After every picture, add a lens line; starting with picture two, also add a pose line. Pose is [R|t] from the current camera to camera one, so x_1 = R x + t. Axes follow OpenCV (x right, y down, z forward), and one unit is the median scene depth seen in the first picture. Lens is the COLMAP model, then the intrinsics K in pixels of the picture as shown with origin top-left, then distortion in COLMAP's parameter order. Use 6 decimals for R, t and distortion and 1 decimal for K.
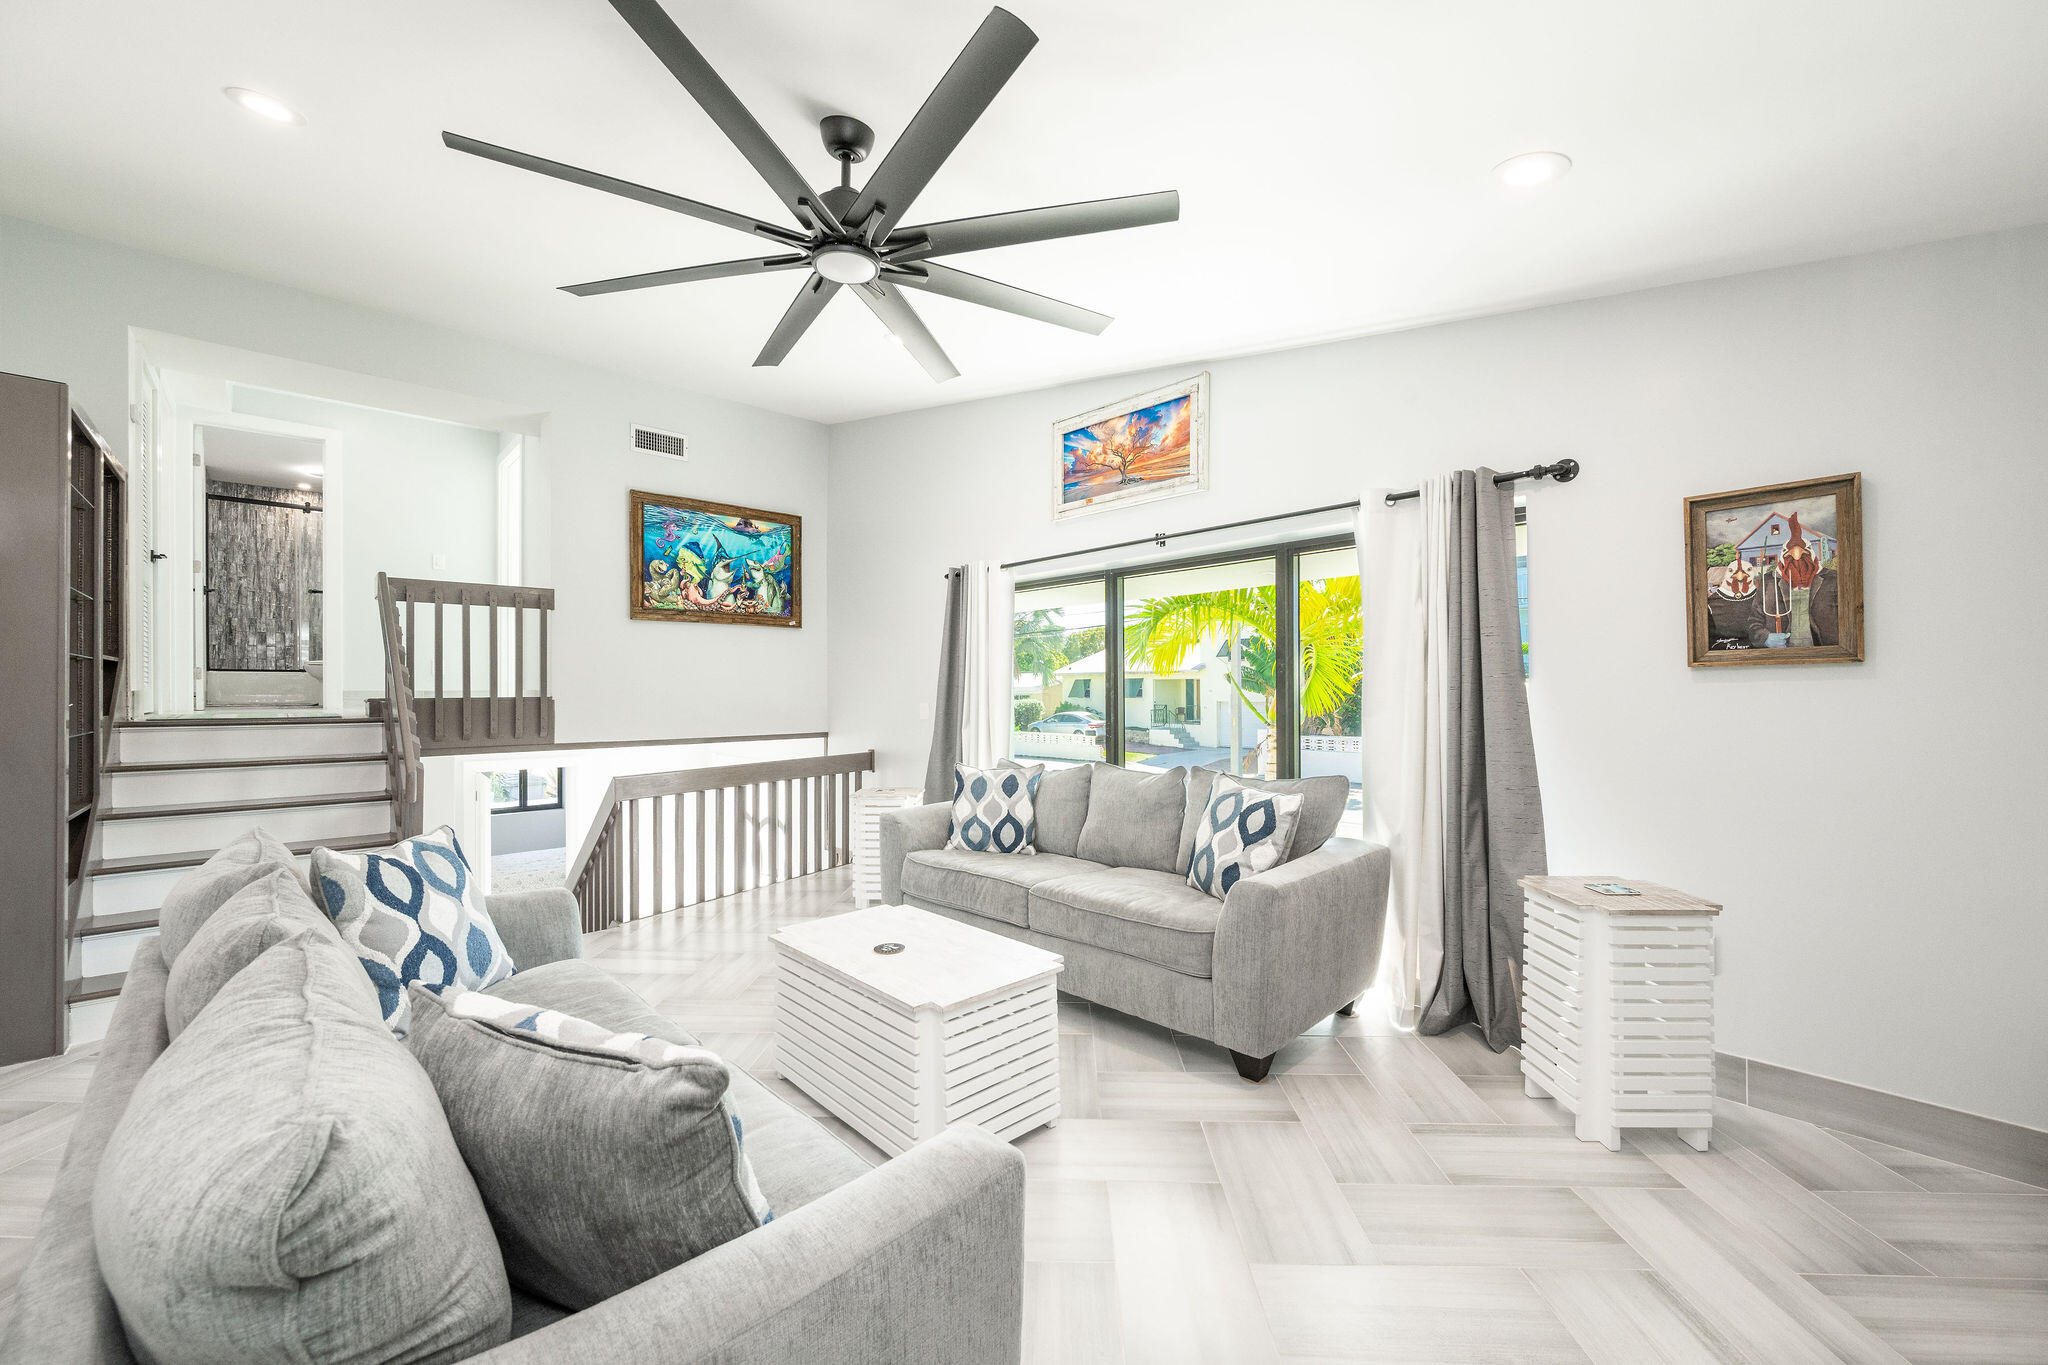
lens RADIAL K [[798.7, 0, 1031.1], [0, 798.7, 688.6], [0, 0, 1]] dist [-0.002815, 0.000429]
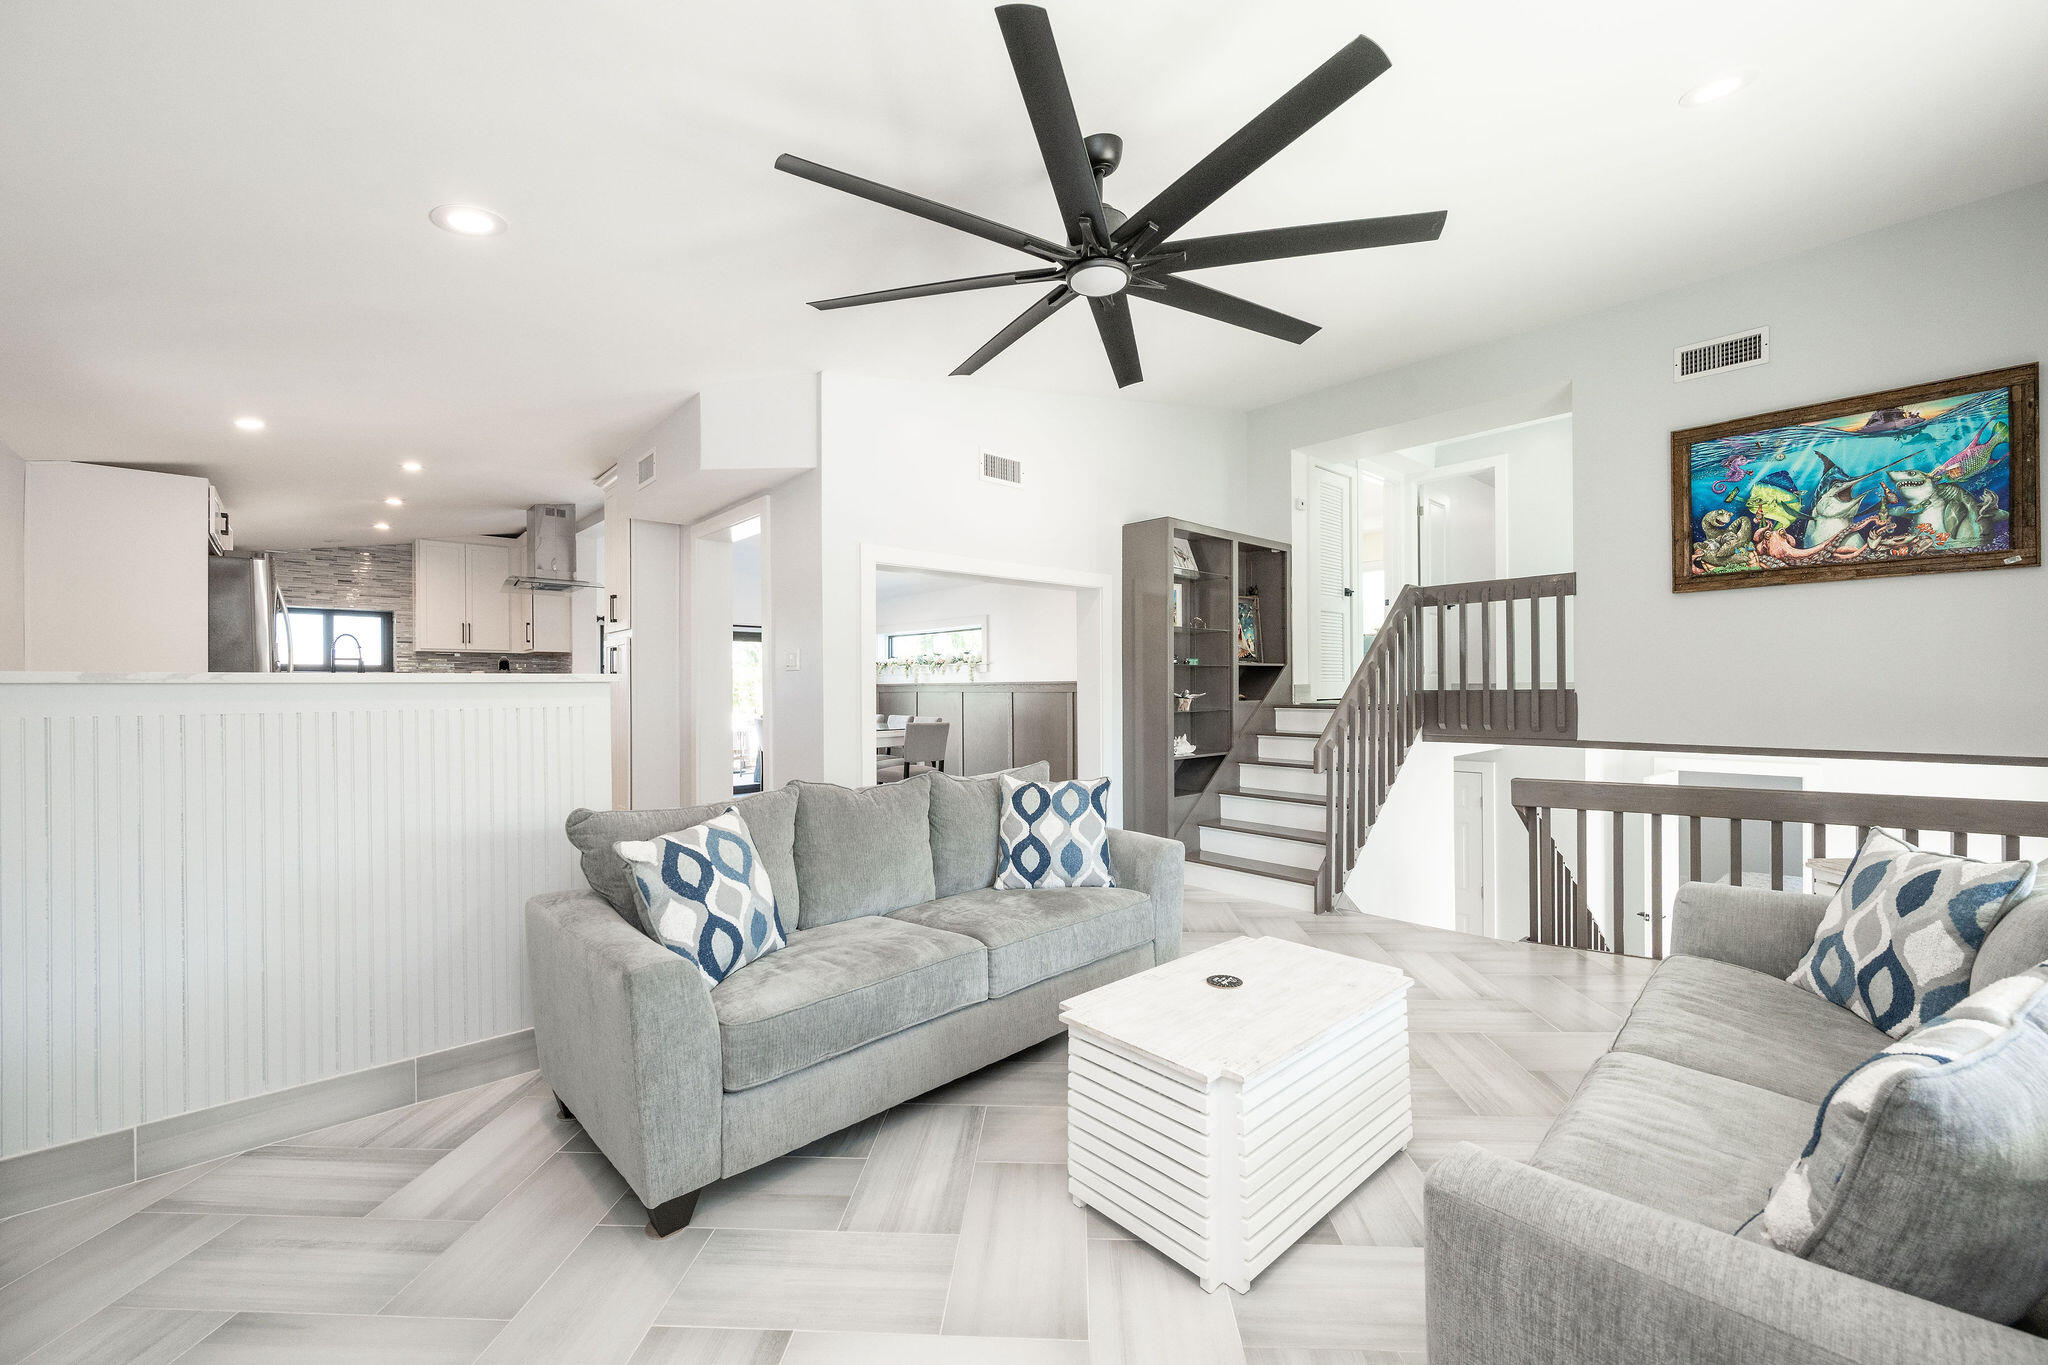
lens RADIAL K [[798.7, 0, 1034.7], [0, 798.7, 690.3], [0, 0, 1]] dist [-0.002815, 0.000429]
pose [[-0.015733, 0.007451, -0.999848, 0.299689], [0.009417, 0.999929, 0.007303, -0.000880], [0.999832, -0.009301, -0.015802, 0.350185]]
